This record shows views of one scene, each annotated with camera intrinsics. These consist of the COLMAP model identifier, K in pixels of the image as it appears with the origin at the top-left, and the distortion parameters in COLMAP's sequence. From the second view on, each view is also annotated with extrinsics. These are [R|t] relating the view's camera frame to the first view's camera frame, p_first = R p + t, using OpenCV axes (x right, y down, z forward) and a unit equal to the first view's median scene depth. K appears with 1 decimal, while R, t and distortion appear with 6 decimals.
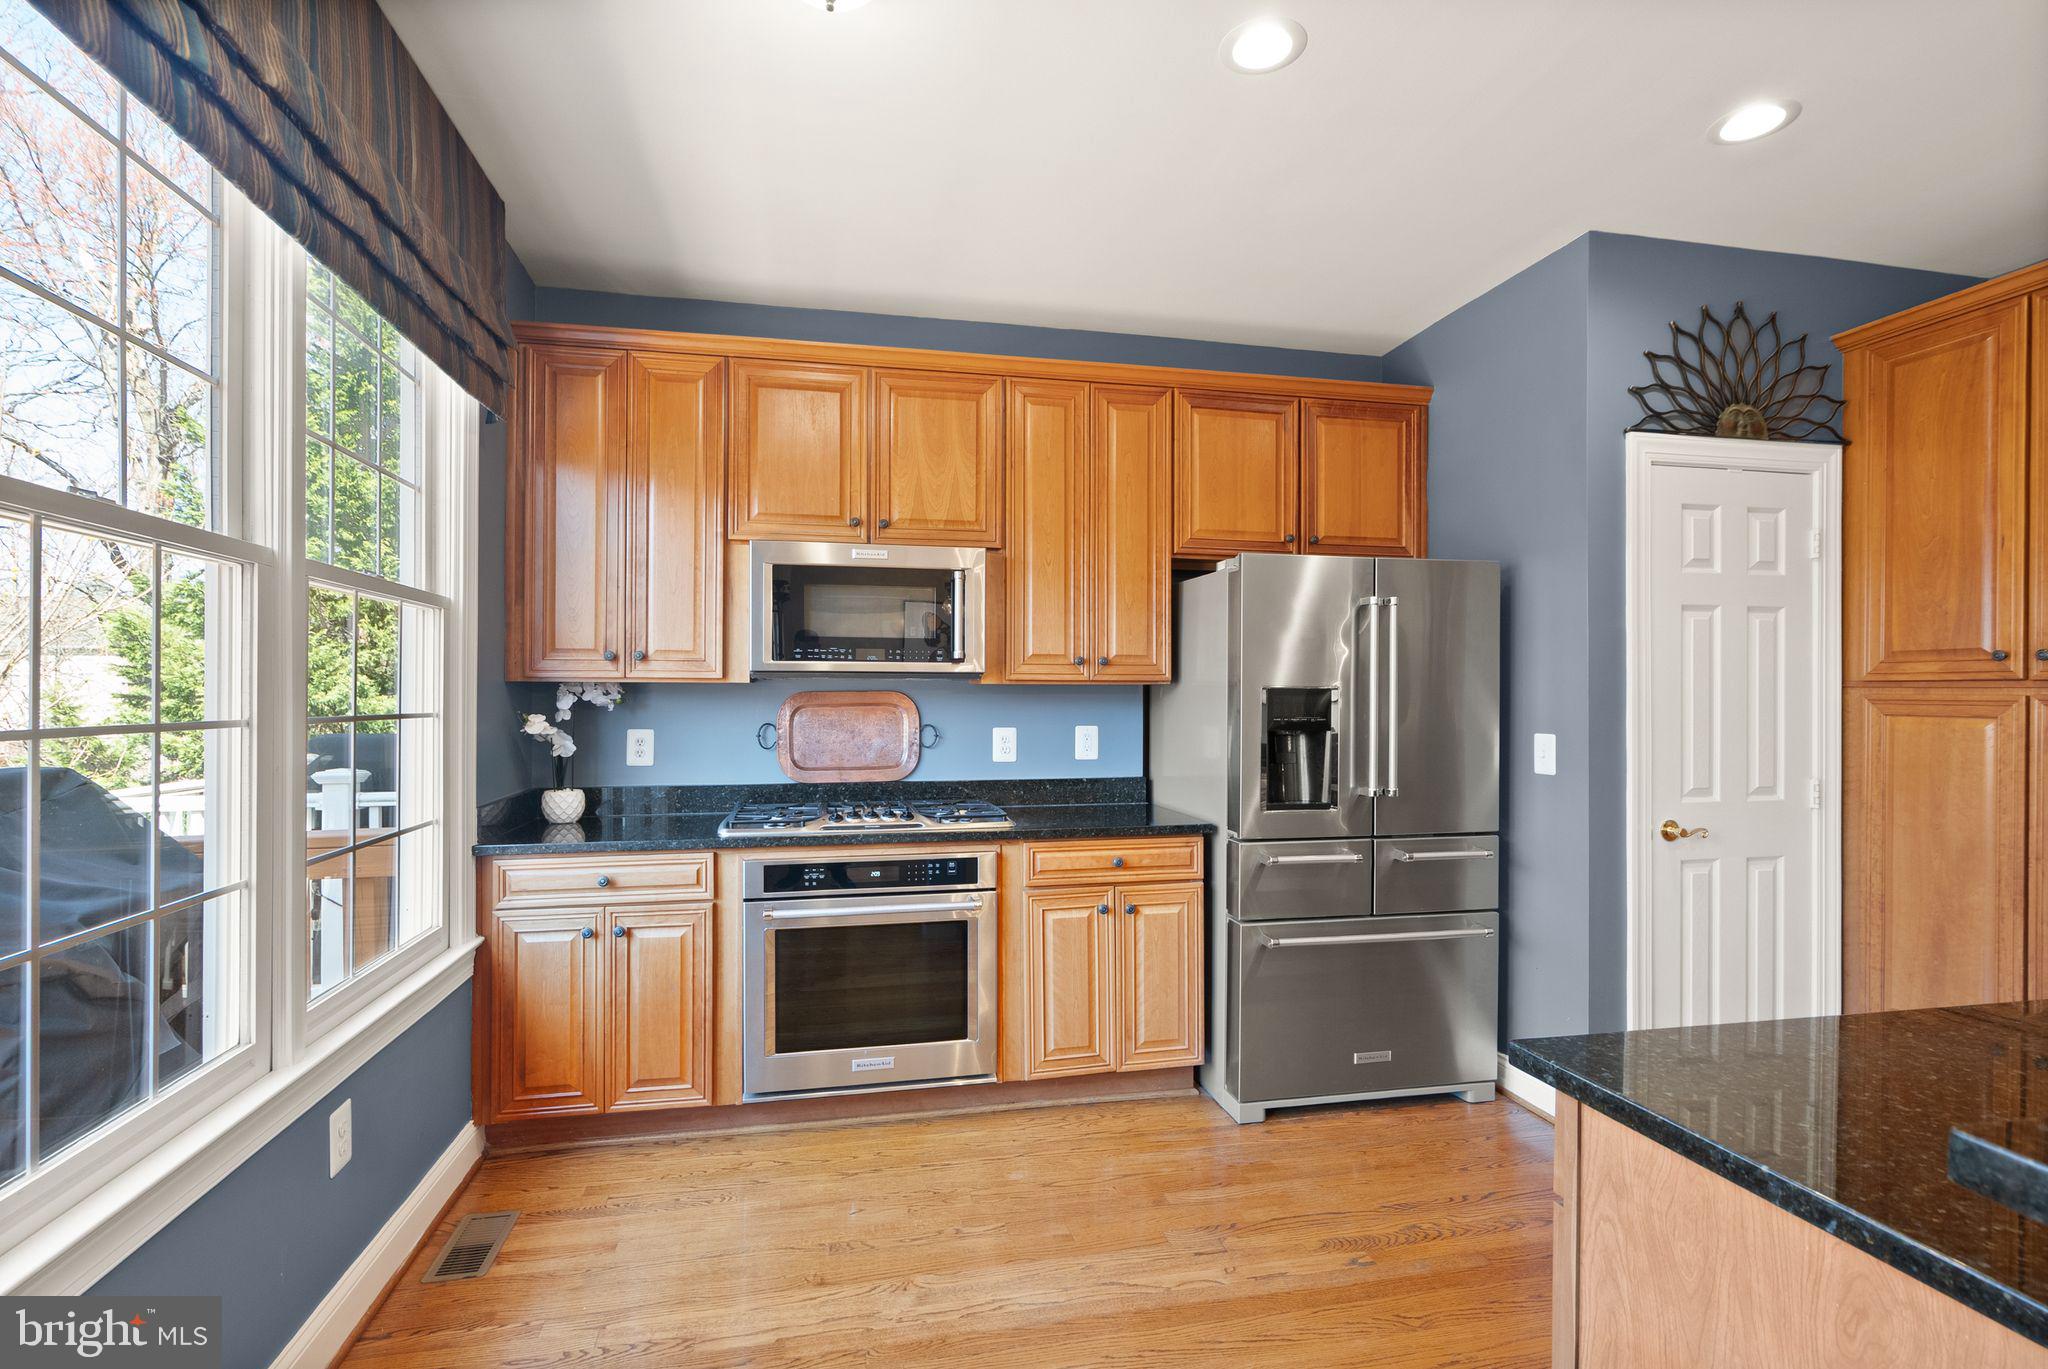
lens RADIAL K [[955.8, 0, 1017.3], [0, 955.8, 686.7], [0, 0, 1]] dist [-0.001965, 0.000457]
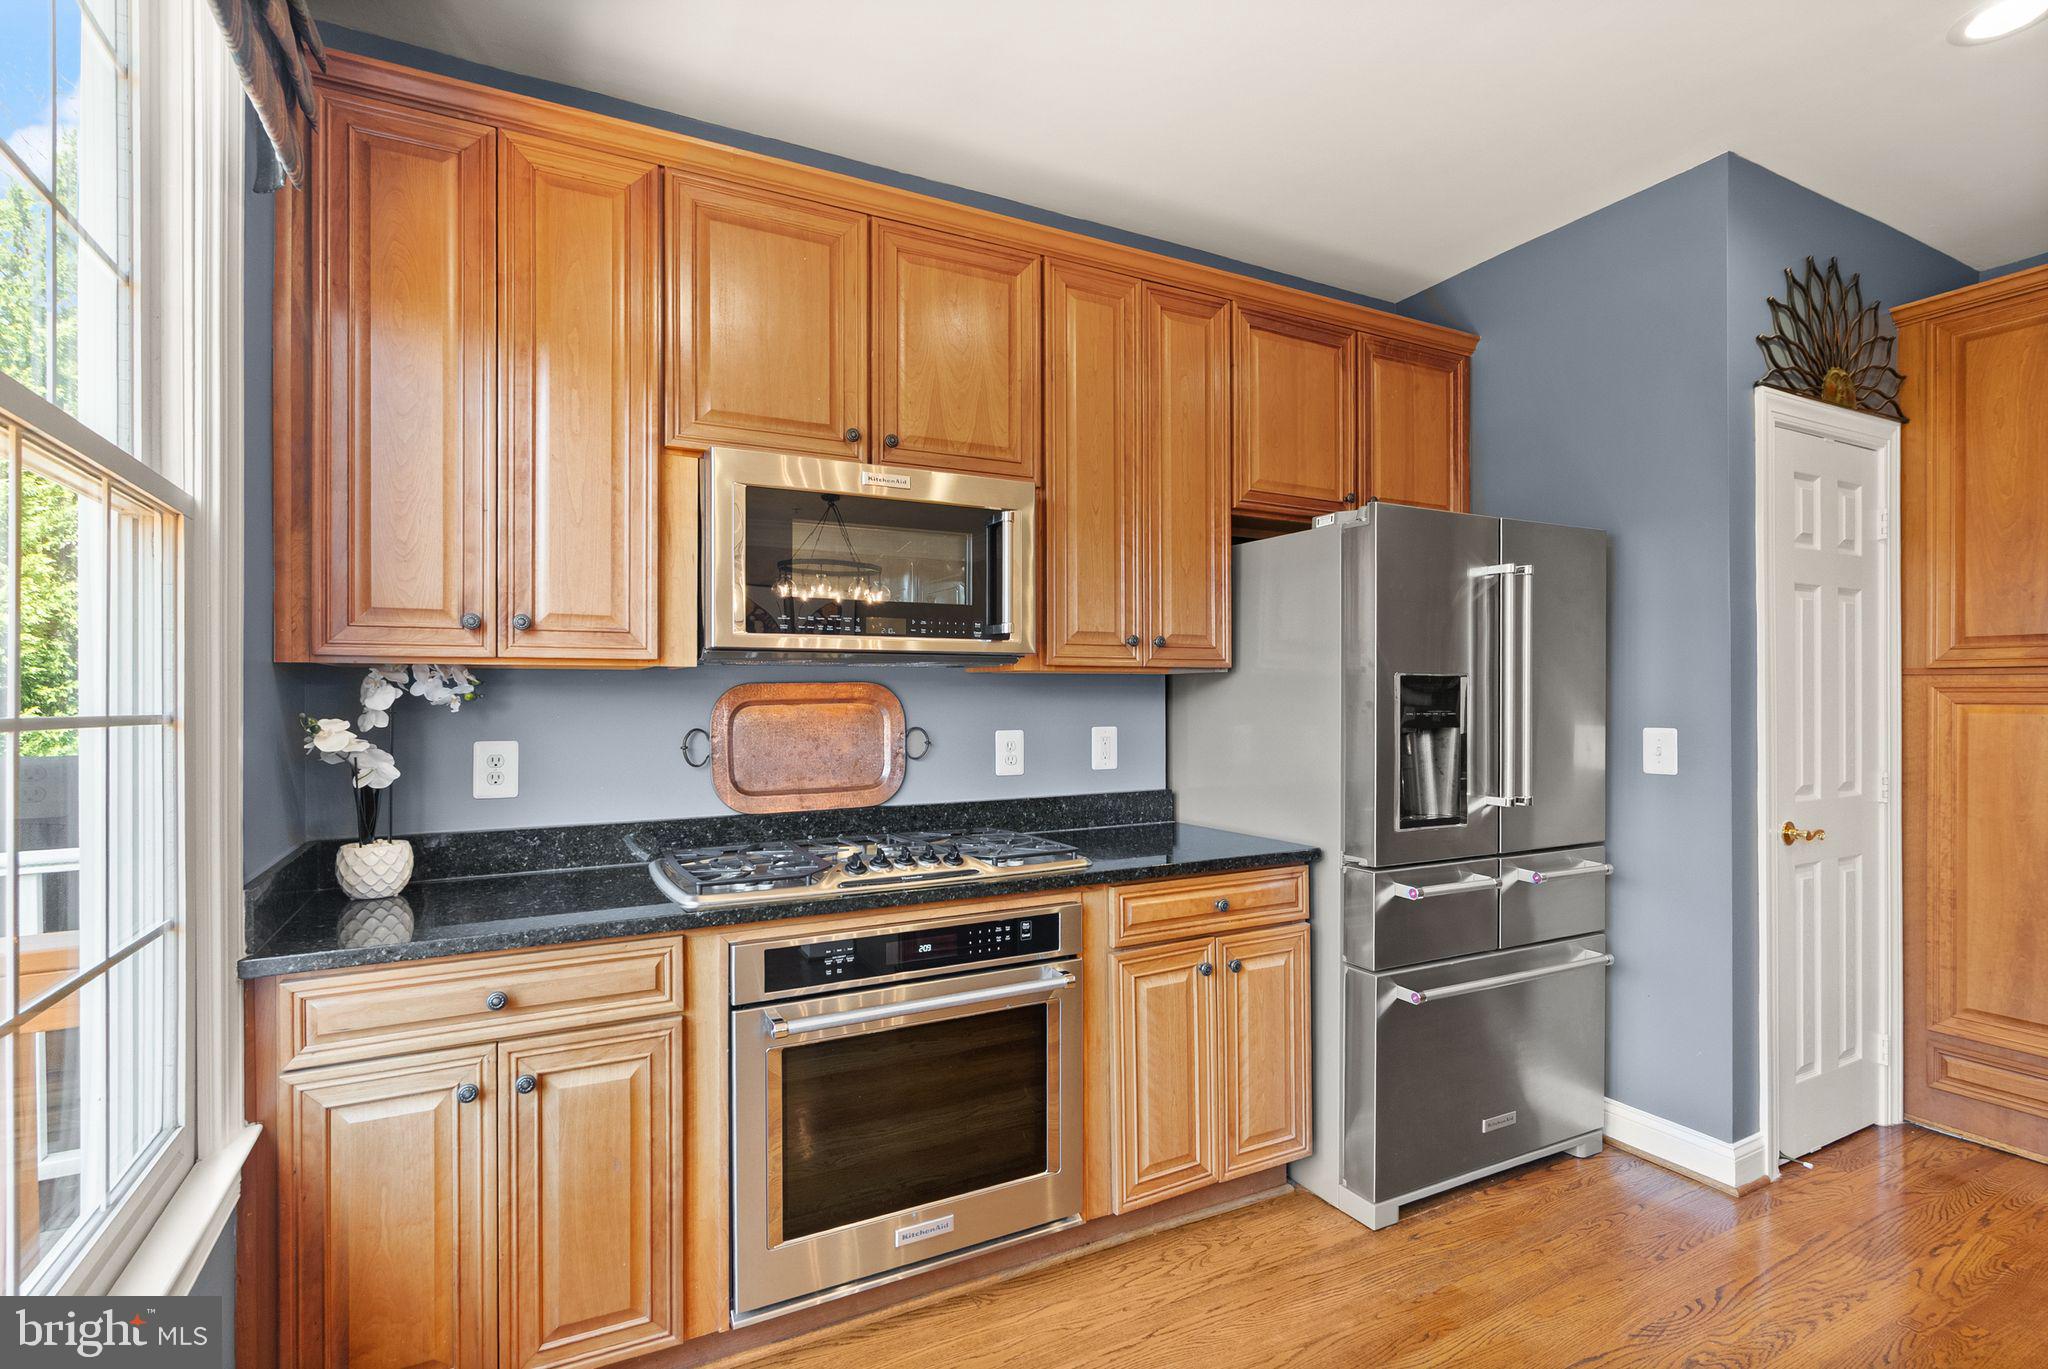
lens RADIAL K [[970.0, 0, 1020.4], [0, 970.0, 690.8], [0, 0, 1]] dist [-0.000504, -0.000005]
pose [[0.962143, -0.003397, 0.272525, -0.256831], [0.002931, 0.999993, 0.002116, 0.011756], [-0.272530, -0.001237, 0.962146, 0.306221]]
